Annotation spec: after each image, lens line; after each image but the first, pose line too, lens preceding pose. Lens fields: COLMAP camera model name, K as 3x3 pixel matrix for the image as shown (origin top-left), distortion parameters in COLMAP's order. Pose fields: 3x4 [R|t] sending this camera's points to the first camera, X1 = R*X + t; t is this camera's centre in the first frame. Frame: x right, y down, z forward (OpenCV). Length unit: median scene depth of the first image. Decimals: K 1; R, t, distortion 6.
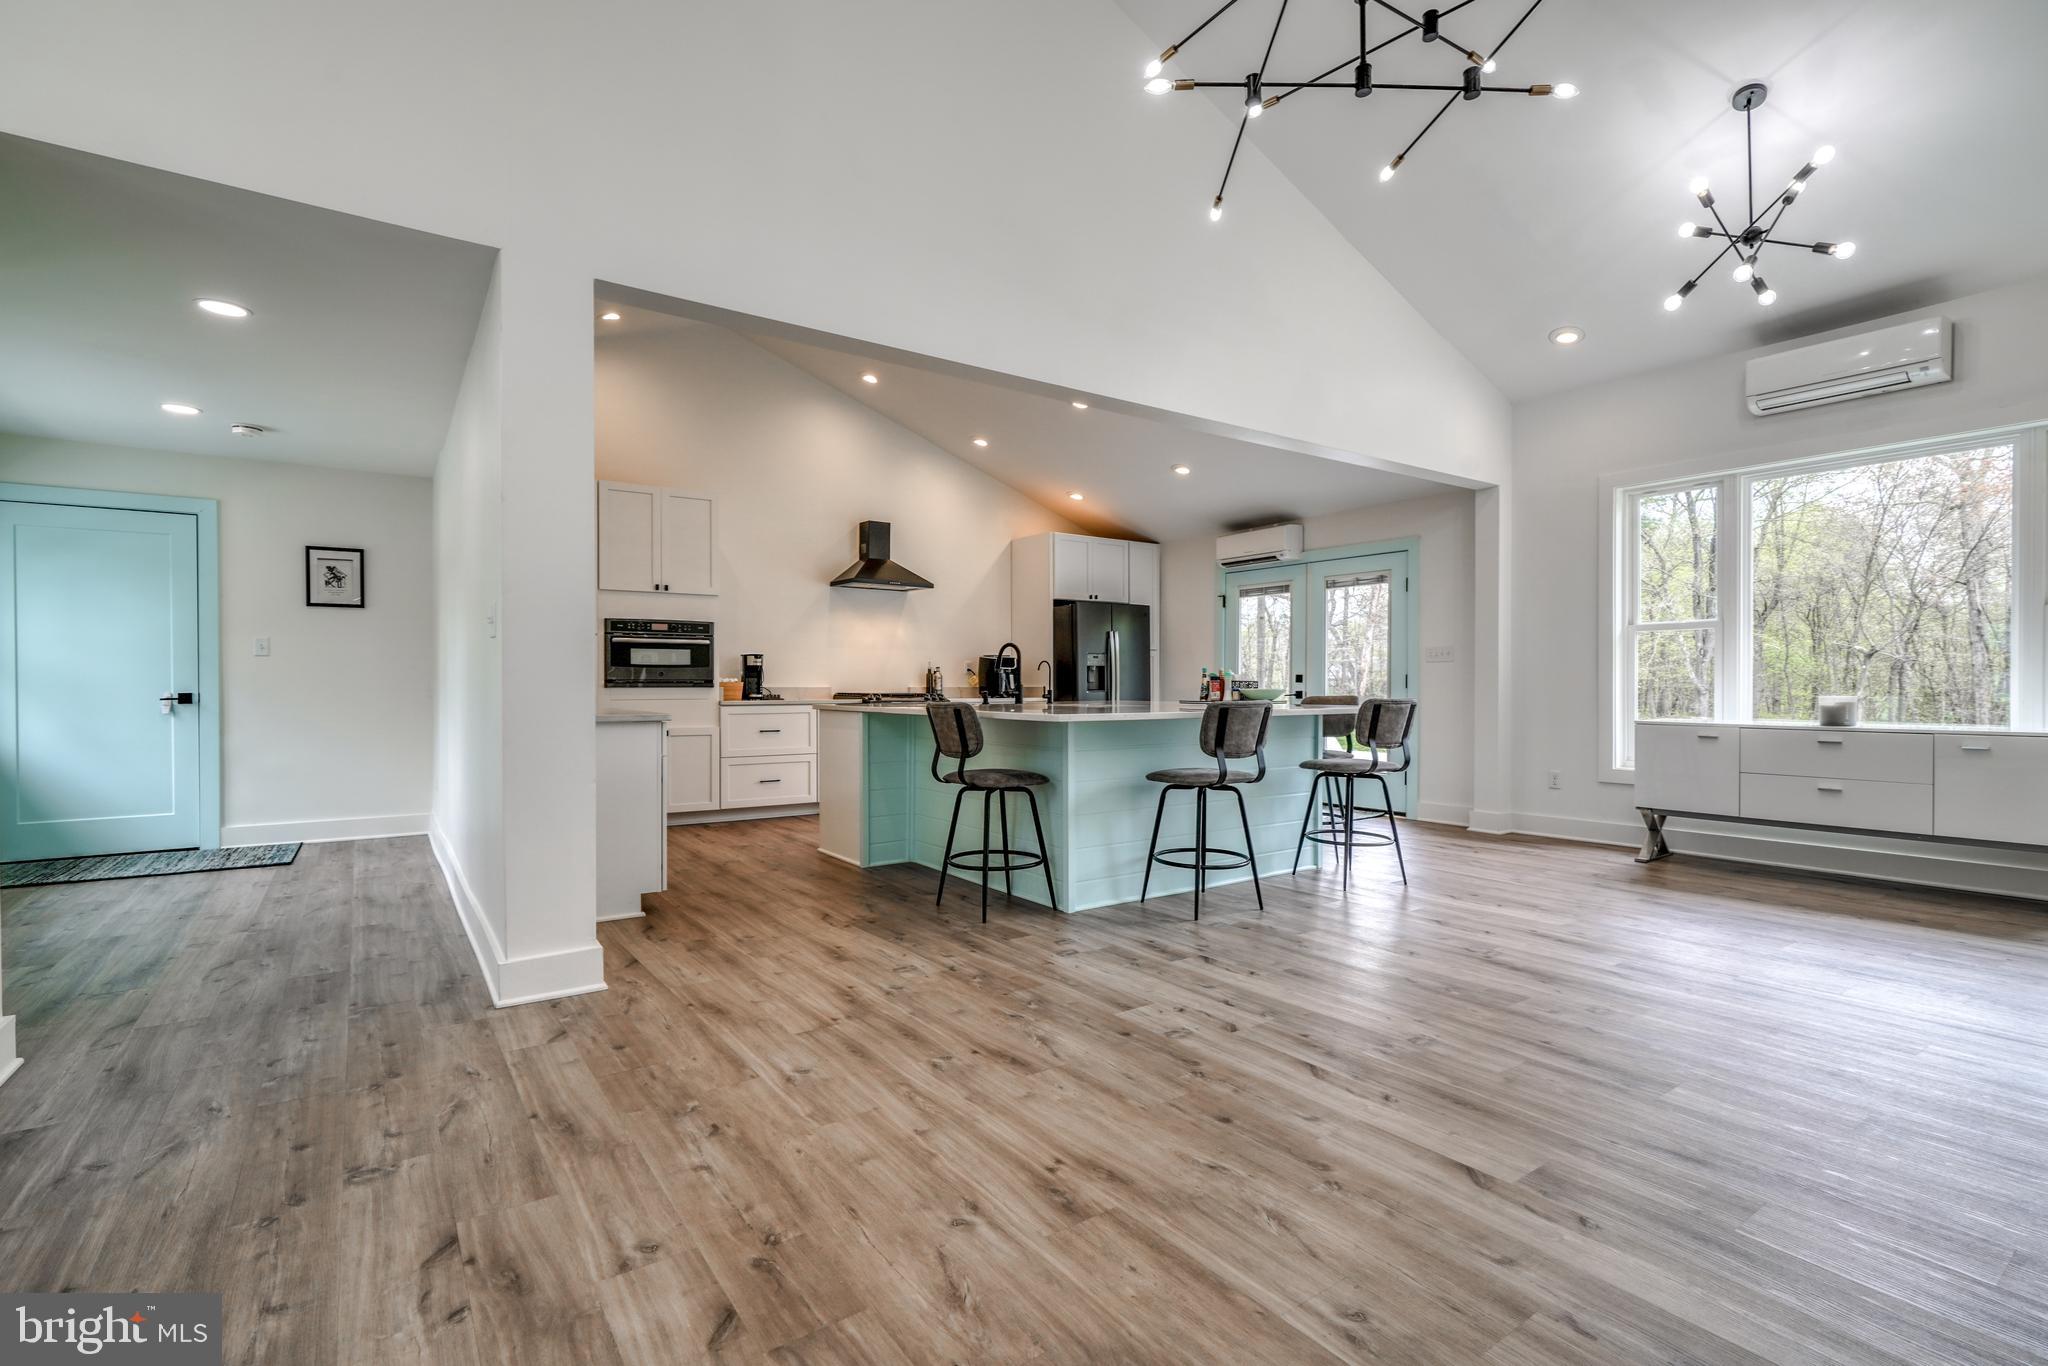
lens RADIAL K [[932.3, 0, 1005.3], [0, 932.3, 689.8], [0, 0, 1]] dist [-0.011366, 0.005706]
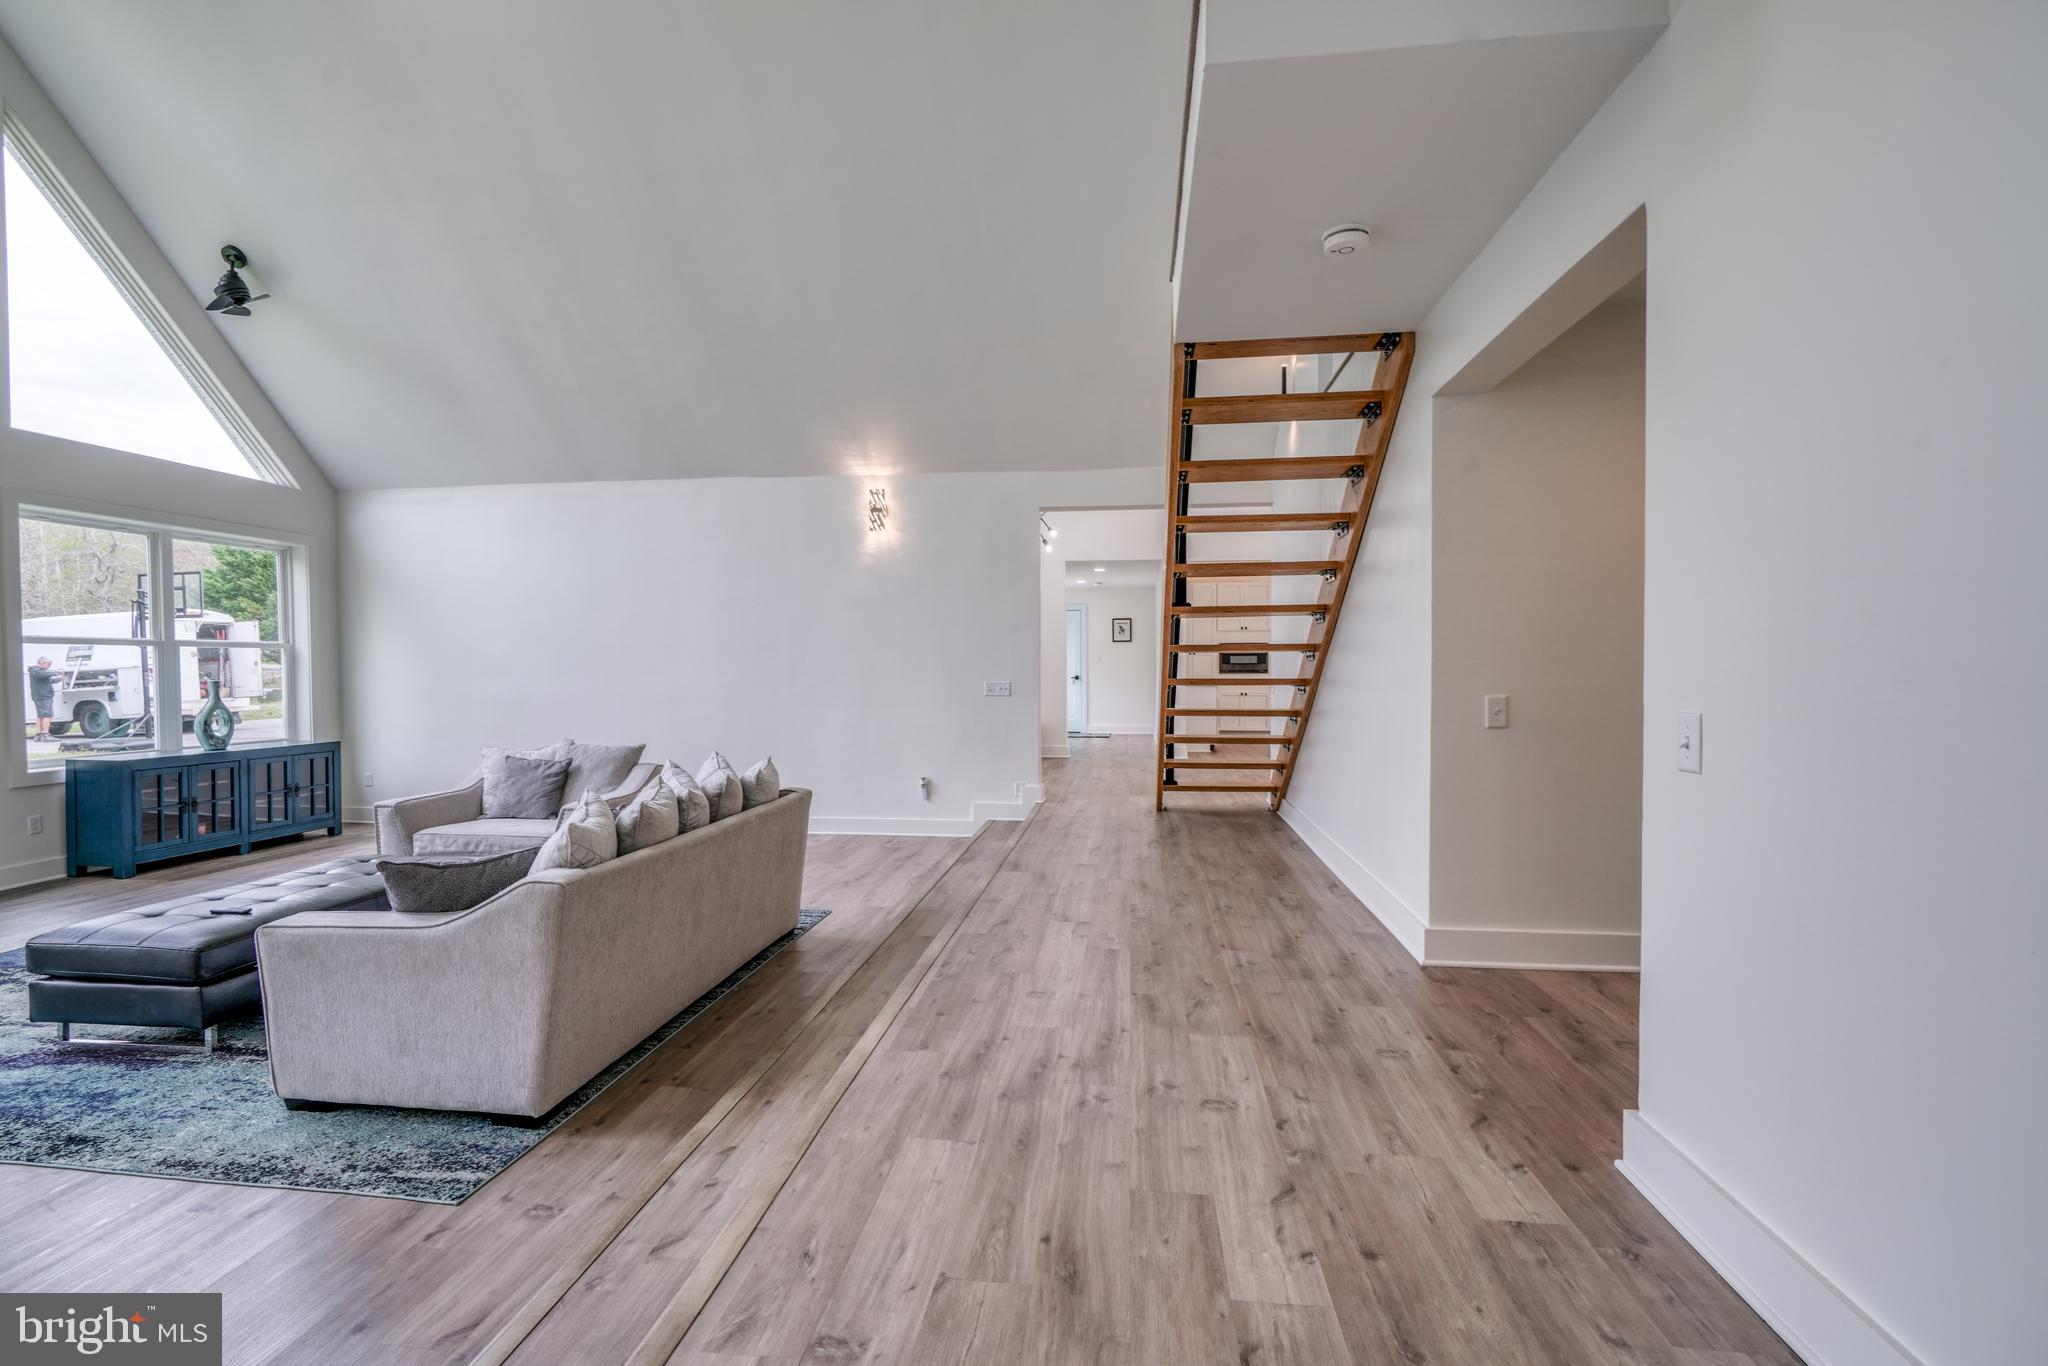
lens RADIAL K [[932.3, 0, 1007.5], [0, 932.3, 687.3], [0, 0, 1]] dist [-0.011366, 0.005706]
pose [[0.736388, 0.007666, -0.676516, 0.828009], [0.004435, 0.999860, 0.016158, -0.008356], [0.676545, -0.014899, 0.736250, -1.167634]]
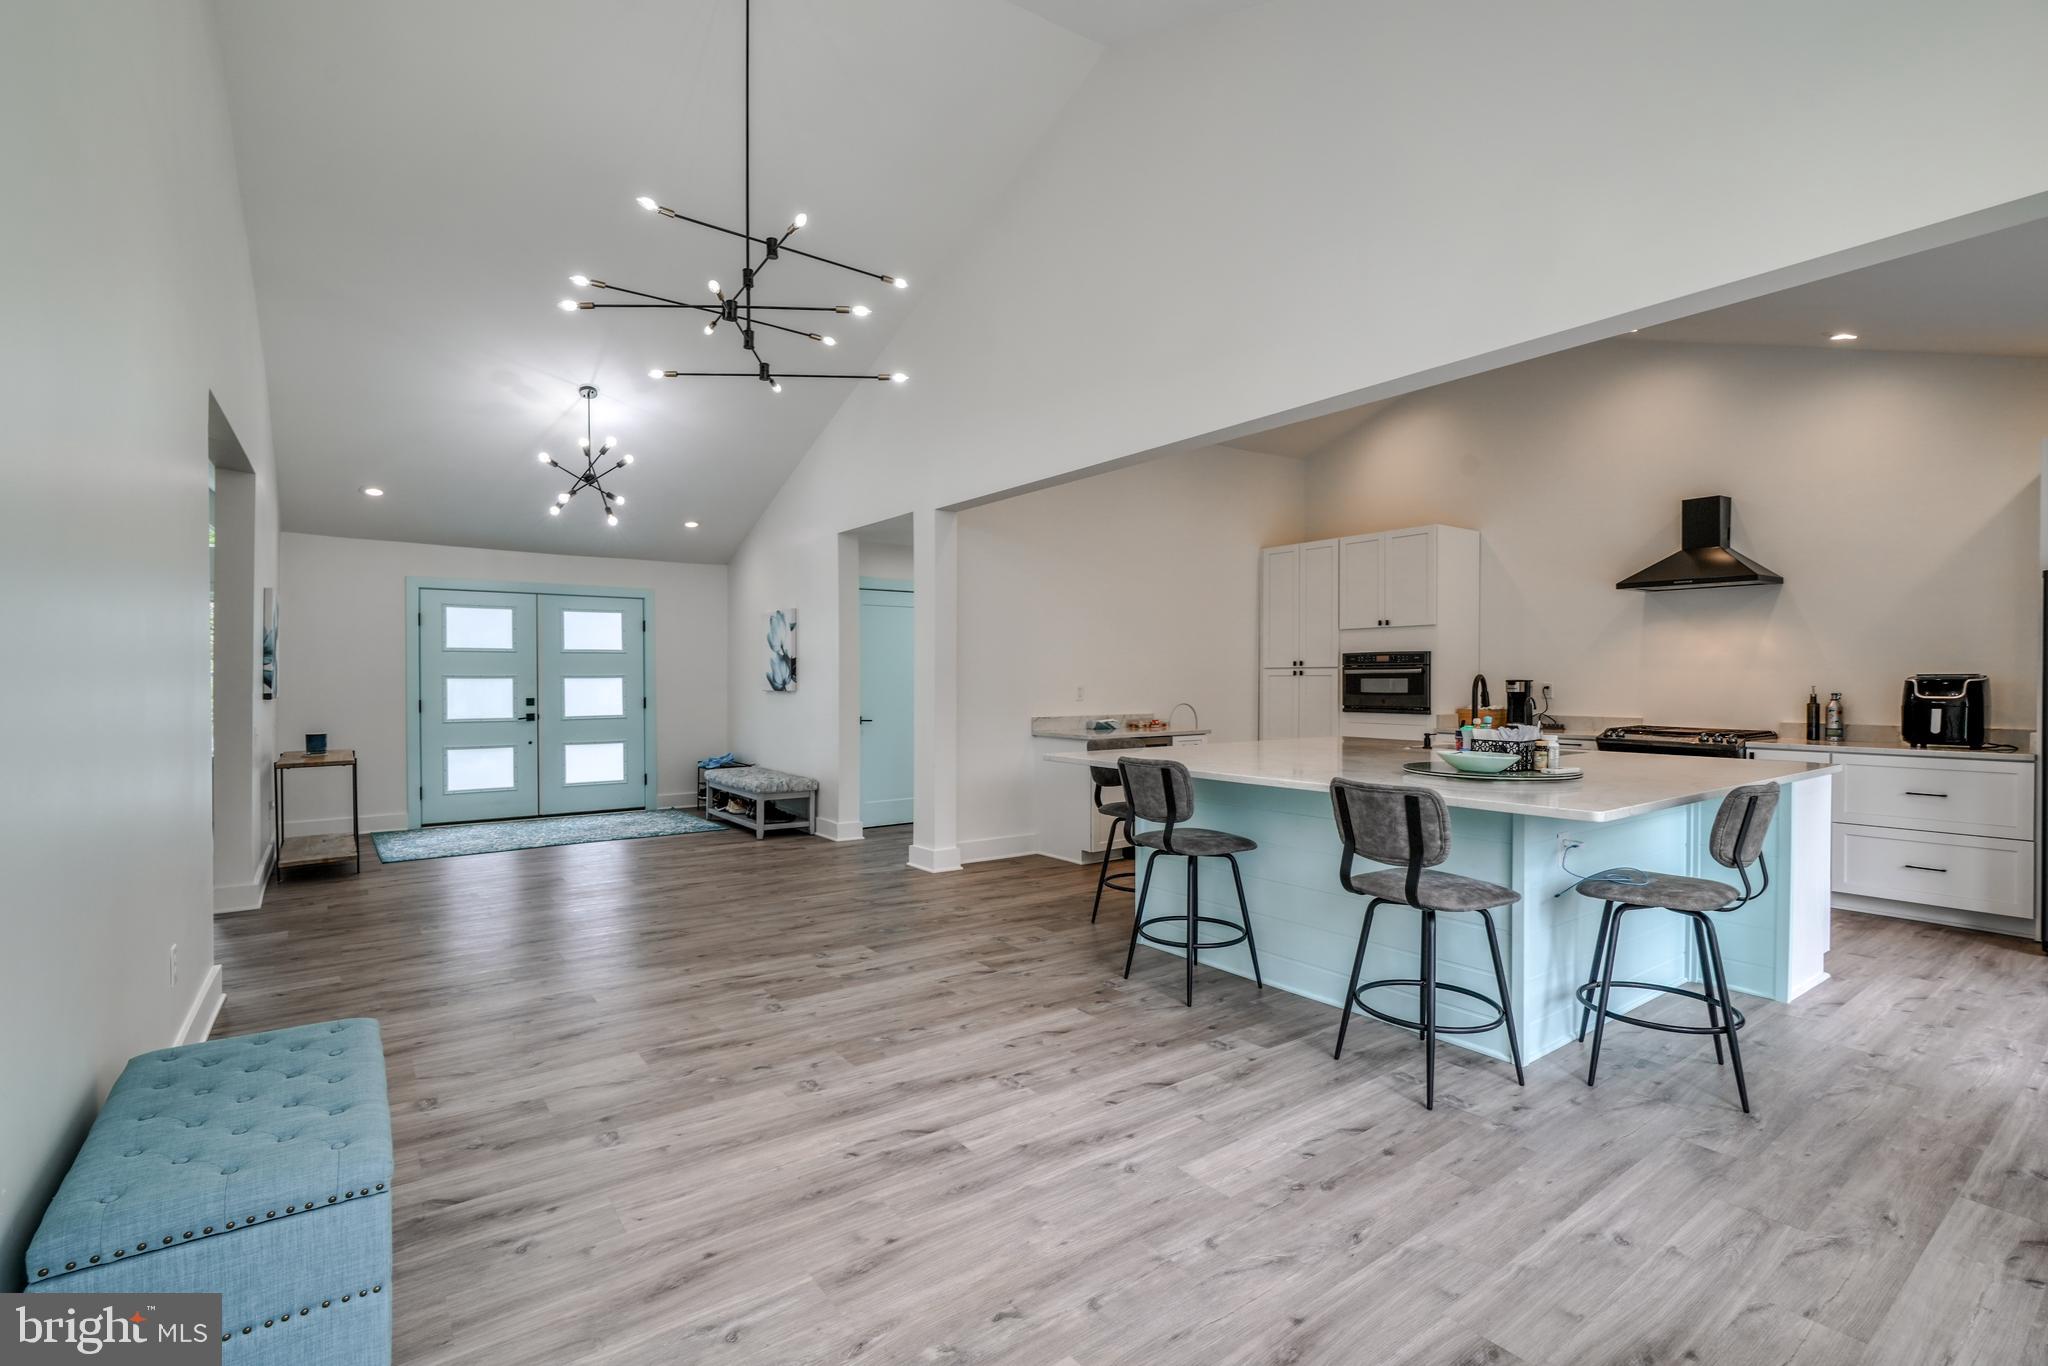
lens RADIAL K [[932.3, 0, 1007.5], [0, 932.3, 688.2], [0, 0, 1]] dist [-0.011366, 0.005706]
pose [[0.025308, 0.010436, -0.999625, 0.849601], [-0.004333, 0.999937, 0.010330, -0.048767], [0.999670, 0.004070, 0.025351, 0.613034]]
